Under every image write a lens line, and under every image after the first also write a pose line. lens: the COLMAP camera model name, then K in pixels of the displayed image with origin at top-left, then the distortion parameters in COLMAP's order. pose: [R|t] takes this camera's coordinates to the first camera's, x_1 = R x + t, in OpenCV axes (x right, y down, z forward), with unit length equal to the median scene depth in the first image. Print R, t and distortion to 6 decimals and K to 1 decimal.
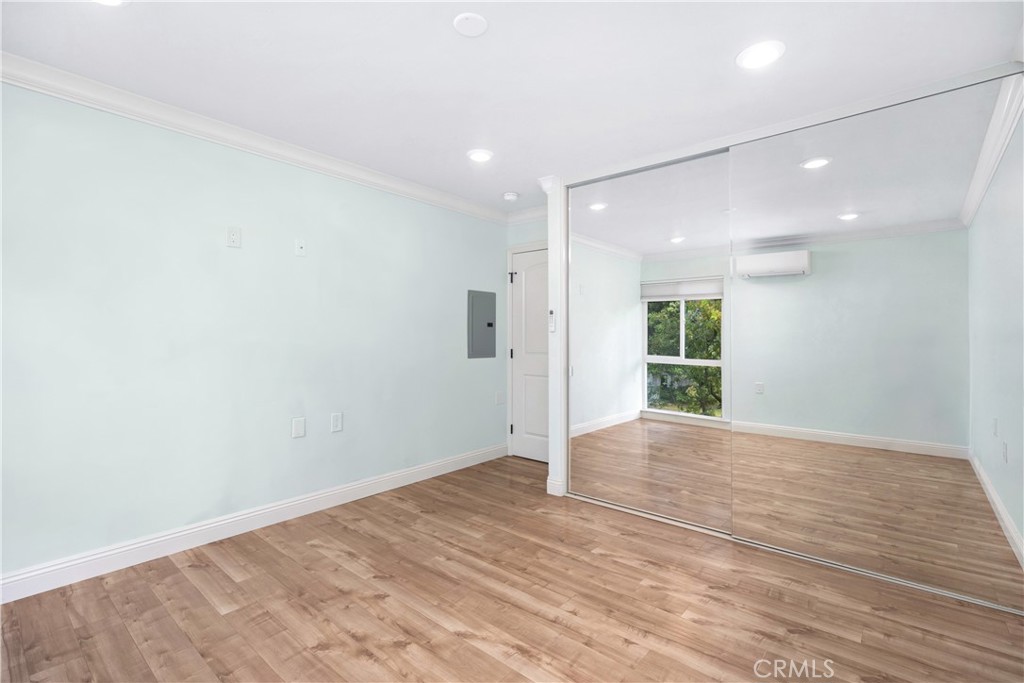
lens RADIAL K [[464.5, 0, 511.6], [0, 464.5, 323.0], [0, 0, 1]] dist [0.005158, 0.001413]
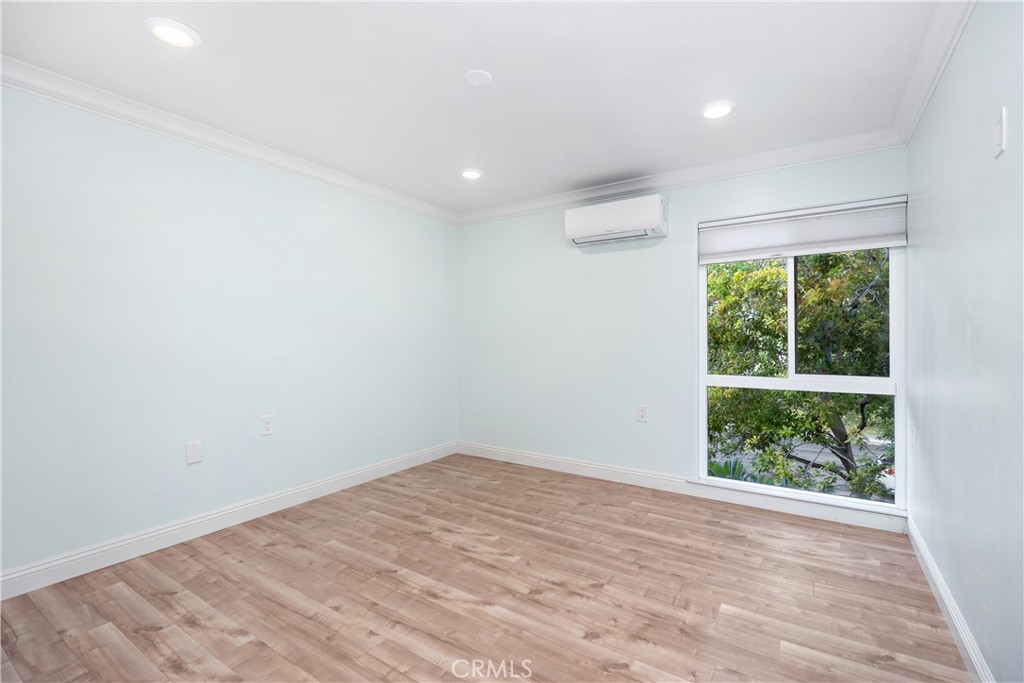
lens RADIAL K [[464.5, 0, 505.5], [0, 464.5, 334.2], [0, 0, 1]] dist [0.005158, 0.001413]
pose [[-0.995674, -0.001953, -0.092897, -0.039823], [0.001041, 0.999482, -0.032164, 0.054550], [0.092911, -0.032121, -0.995156, 1.815185]]
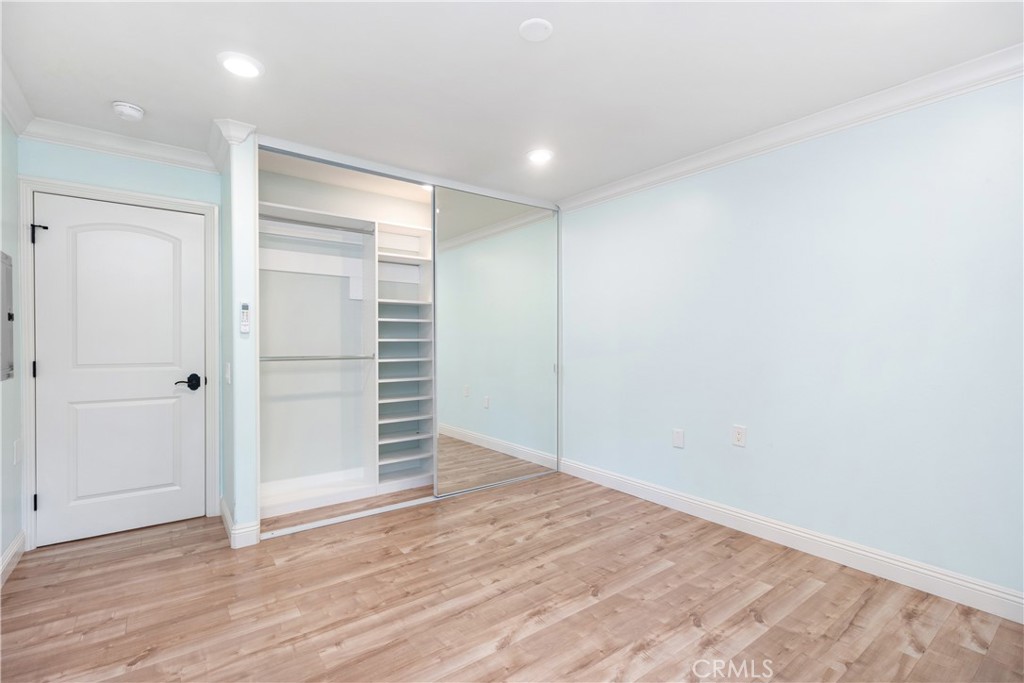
lens RADIAL K [[464.5, 0, 511.0], [0, 464.5, 339.8], [0, 0, 1]] dist [0.005158, 0.001413]
pose [[0.231869, -0.000579, 0.972747, -0.894596], [-0.028488, 0.999567, 0.007385, 0.020314], [-0.972330, -0.029423, 0.231752, 0.662906]]
